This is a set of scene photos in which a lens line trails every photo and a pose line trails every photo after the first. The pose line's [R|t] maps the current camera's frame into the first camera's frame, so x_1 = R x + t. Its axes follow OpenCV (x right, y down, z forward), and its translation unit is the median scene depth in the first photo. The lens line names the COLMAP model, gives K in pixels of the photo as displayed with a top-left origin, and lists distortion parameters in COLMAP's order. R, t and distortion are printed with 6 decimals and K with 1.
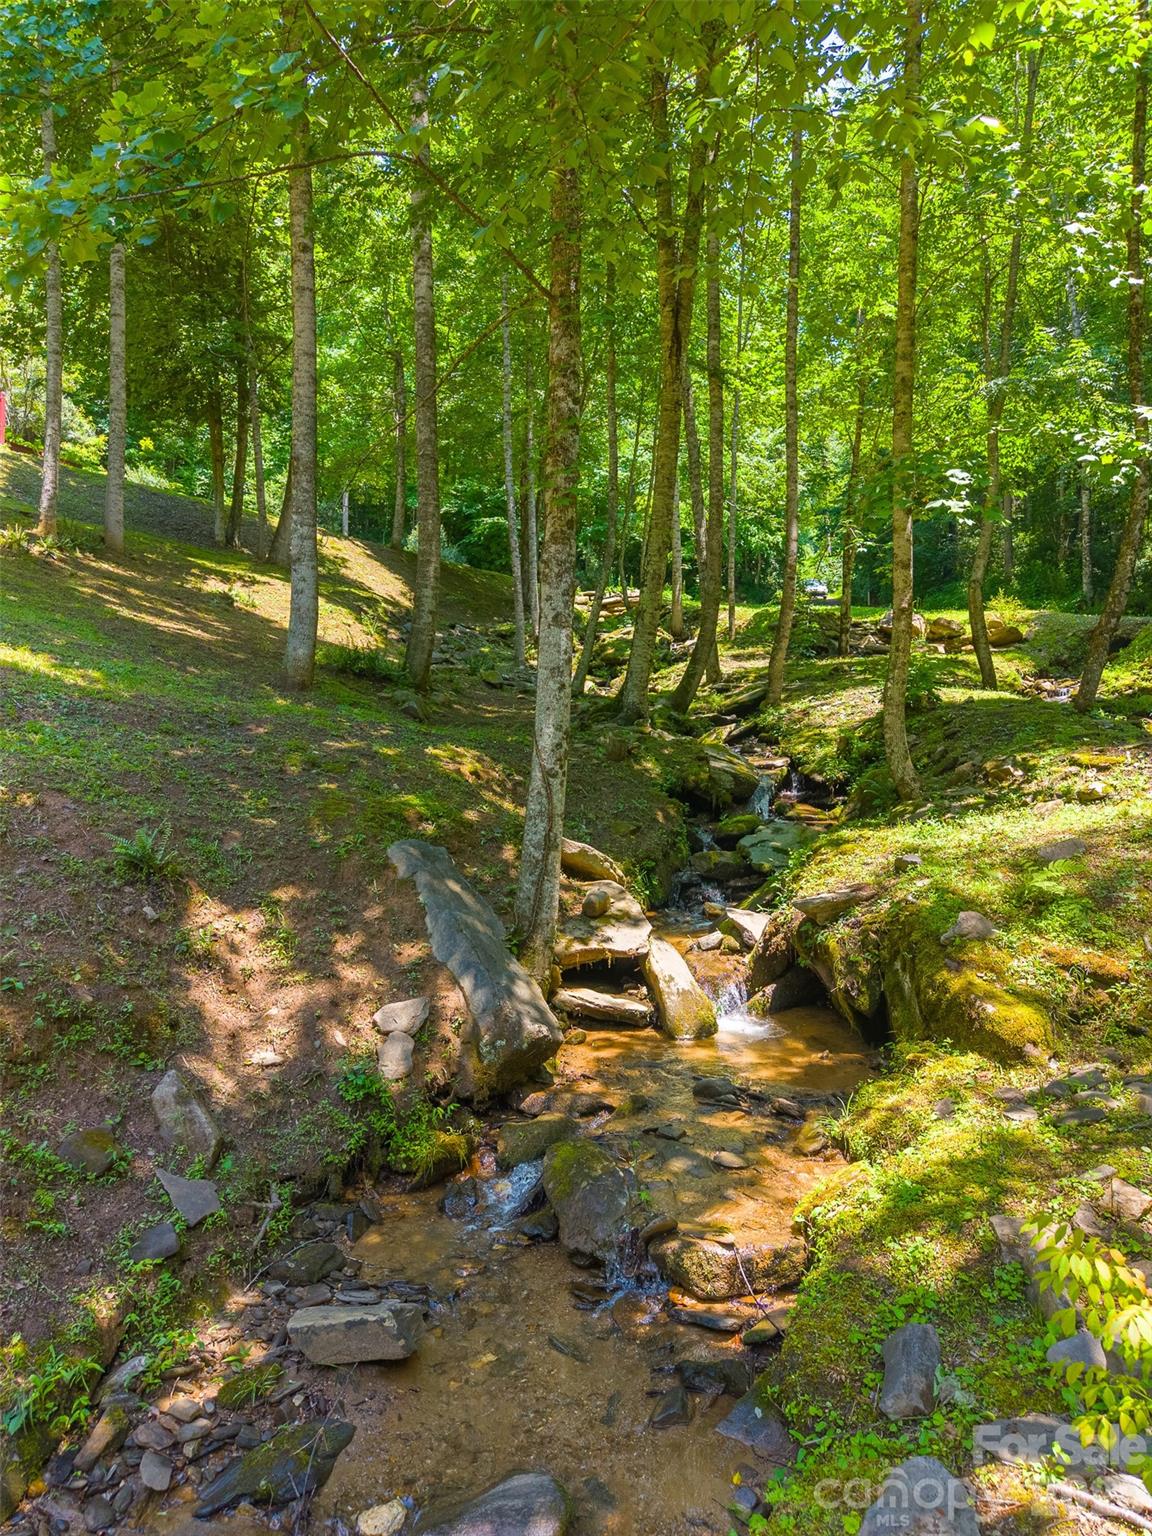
lens RADIAL K [[1057.0, 0, 595.0], [0, 1057.0, 778.0], [0, 0, 1]] dist [0.056407, -0.060674]
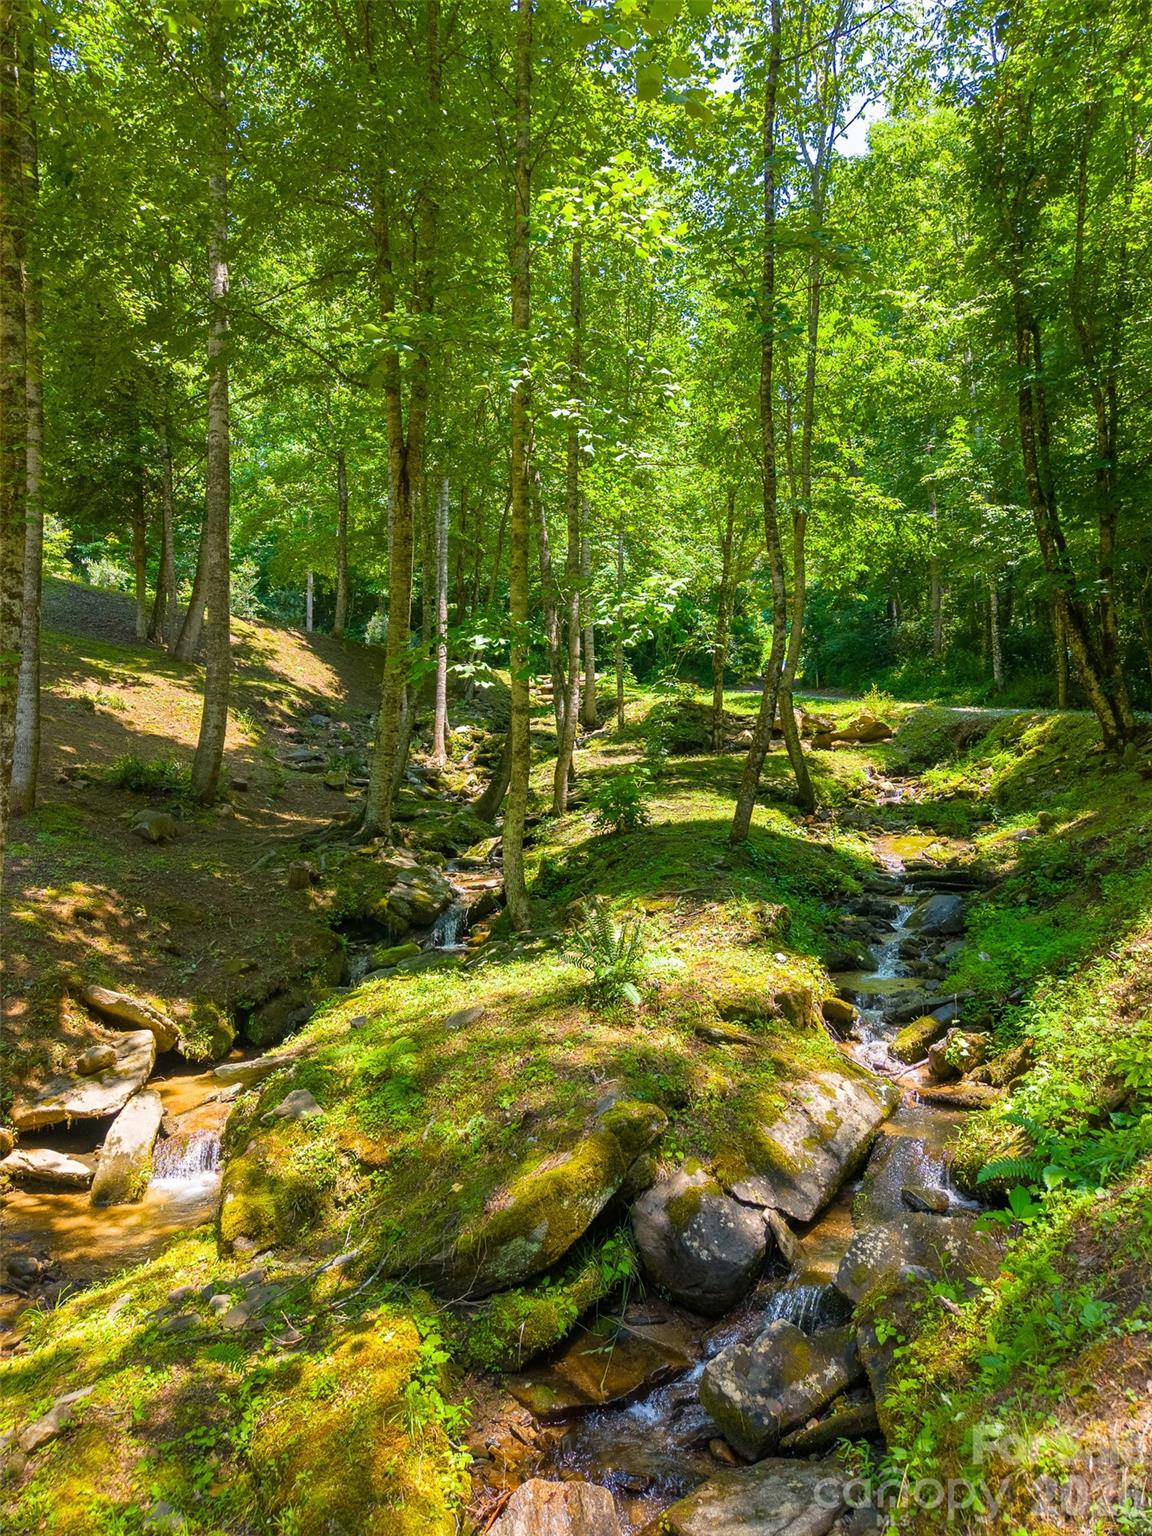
lens RADIAL K [[1057.0, 0, 595.0], [0, 1057.0, 778.0], [0, 0, 1]] dist [0.056407, -0.060674]
pose [[0.999560, -0.002771, -0.029547, 0.156873], [0.000894, 0.997991, -0.063347, -0.026672], [0.029663, 0.063293, 0.997554, -0.012537]]
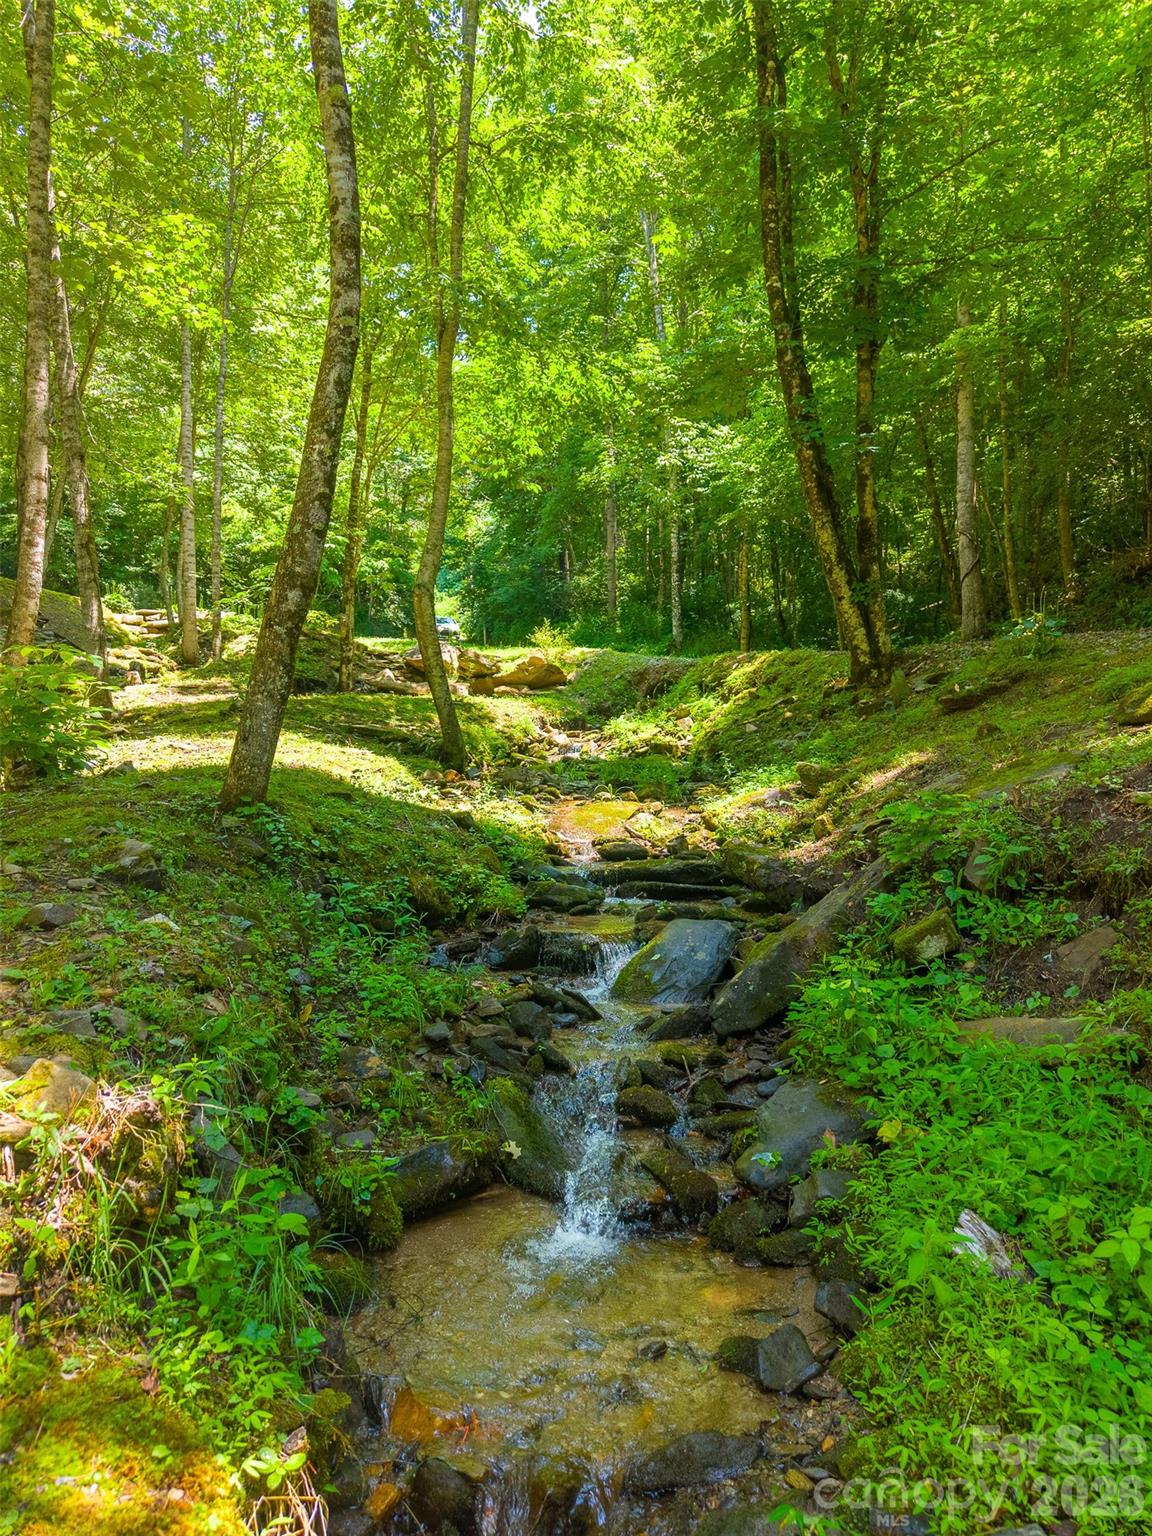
lens RADIAL K [[1027.4, 0, 576.0], [0, 1027.4, 768.0], [0, 0, 1]] dist [0.158400, -0.000320]
pose [[0.966187, 0.010702, 0.257619, 0.214812], [0.001812, 0.998832, -0.048286, -0.025846], [-0.257835, 0.047120, 0.965039, 0.246916]]
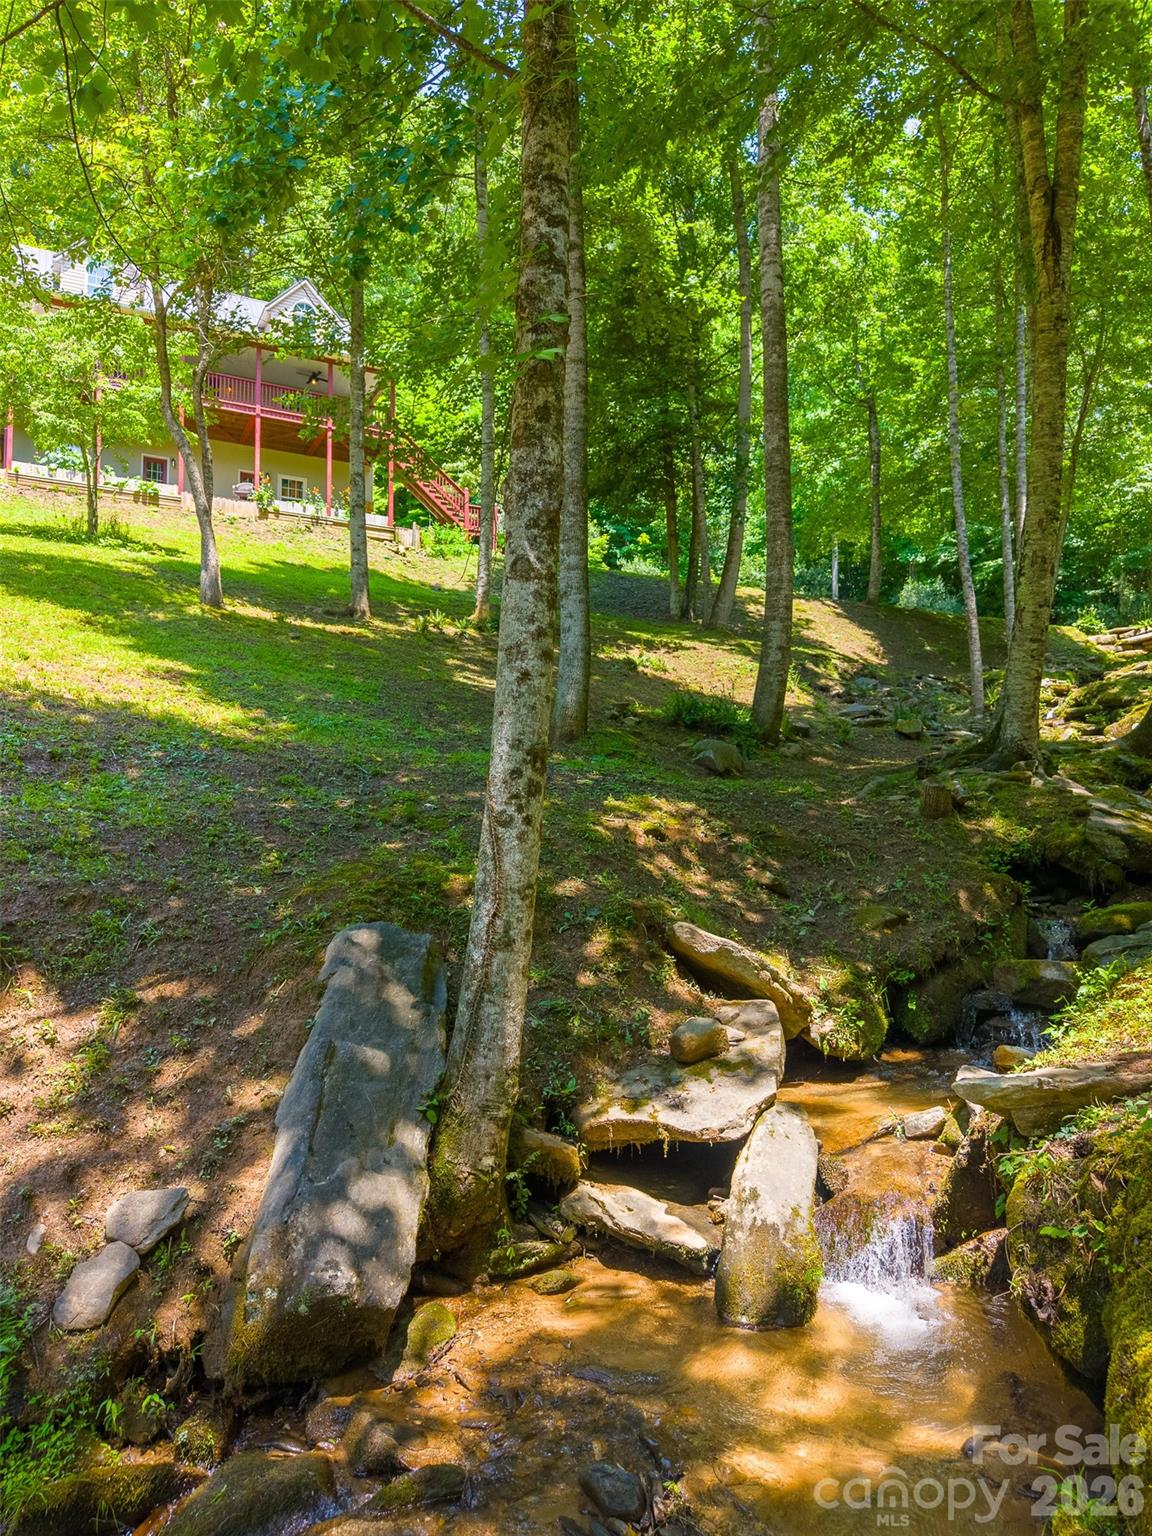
lens RADIAL K [[1061.0, 0, 555.0], [0, 1061.0, 771.1], [0, 0, 1]] dist [0.000792, -0.000531]
pose [[0.858424, -0.036586, -0.511634, 0.075332], [-0.003449, 0.997019, -0.077082, 0.003650], [0.512929, 0.067934, 0.855739, 0.128350]]
